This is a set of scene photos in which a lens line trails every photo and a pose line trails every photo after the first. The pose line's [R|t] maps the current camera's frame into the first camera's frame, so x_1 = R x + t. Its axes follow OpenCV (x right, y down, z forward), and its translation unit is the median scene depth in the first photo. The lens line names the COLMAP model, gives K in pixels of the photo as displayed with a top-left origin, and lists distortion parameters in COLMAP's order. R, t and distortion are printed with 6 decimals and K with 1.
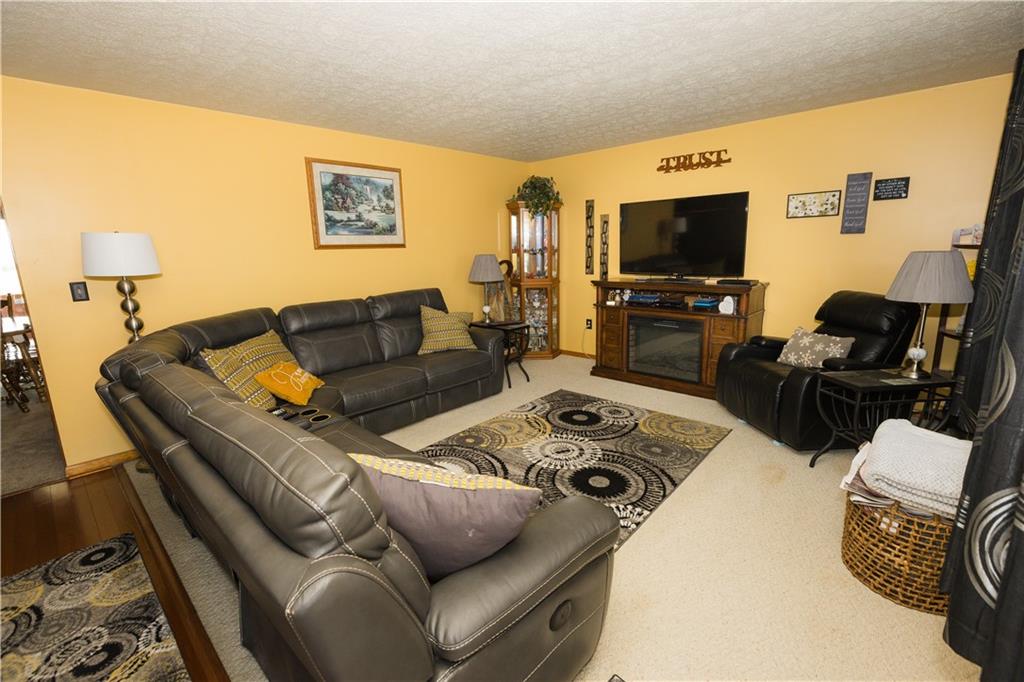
lens RADIAL K [[456.4, 0, 514.3], [0, 456.4, 343.6], [0, 0, 1]] dist [0.004018, -0.000426]
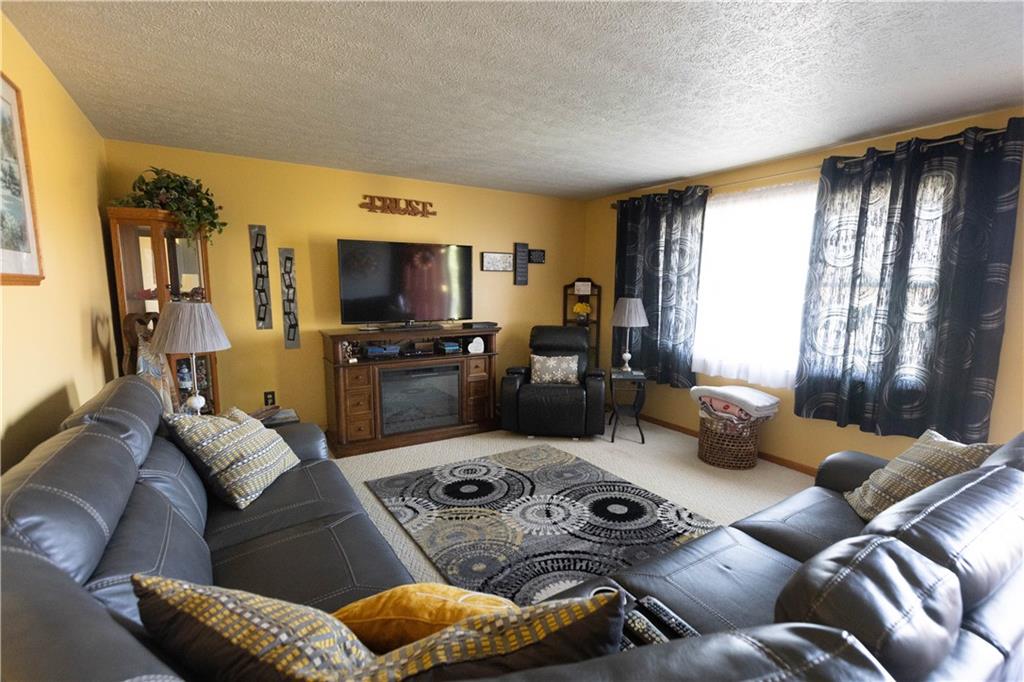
lens RADIAL K [[480.0, 0, 532.5], [0, 480.0, 353.6], [0, 0, 1]] dist [0.003883, 0.000338]
pose [[0.247308, -0.109384, 0.962743, -0.716606], [0.191131, 0.979592, 0.062201, -0.128496], [-0.949899, 0.168628, 0.263168, 0.657111]]
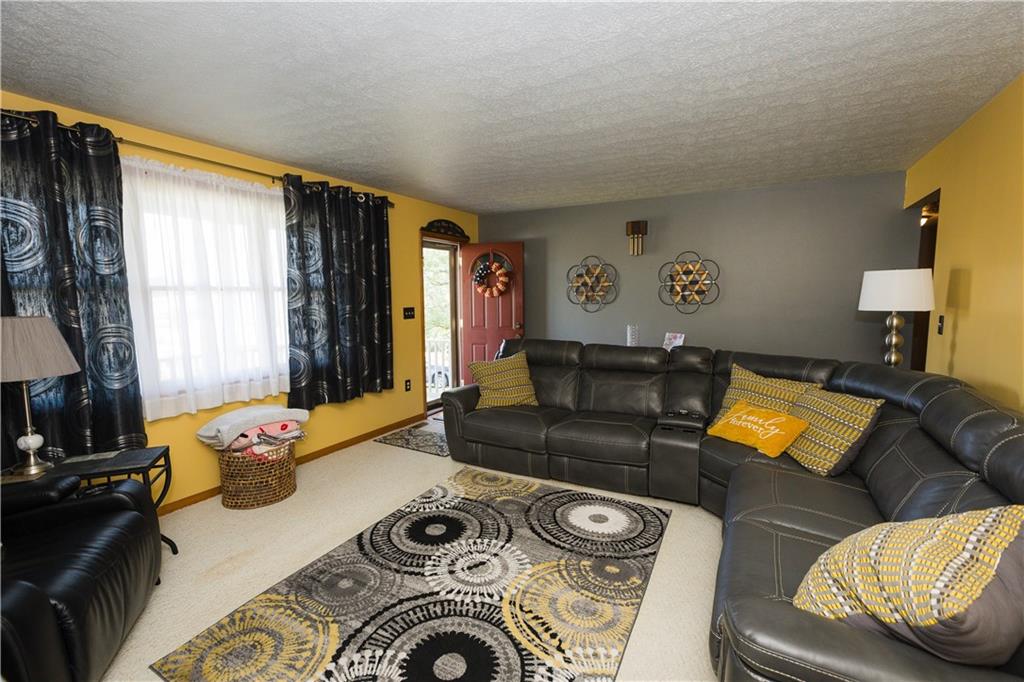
lens RADIAL K [[456.4, 0, 511.7], [0, 456.4, 340.5], [0, 0, 1]] dist [0.004018, -0.000426]
pose [[-0.969204, 0.057153, -0.239534, 0.189761], [-0.021286, 0.949612, 0.312703, -0.318983], [0.245337, 0.308172, -0.919152, 1.444459]]
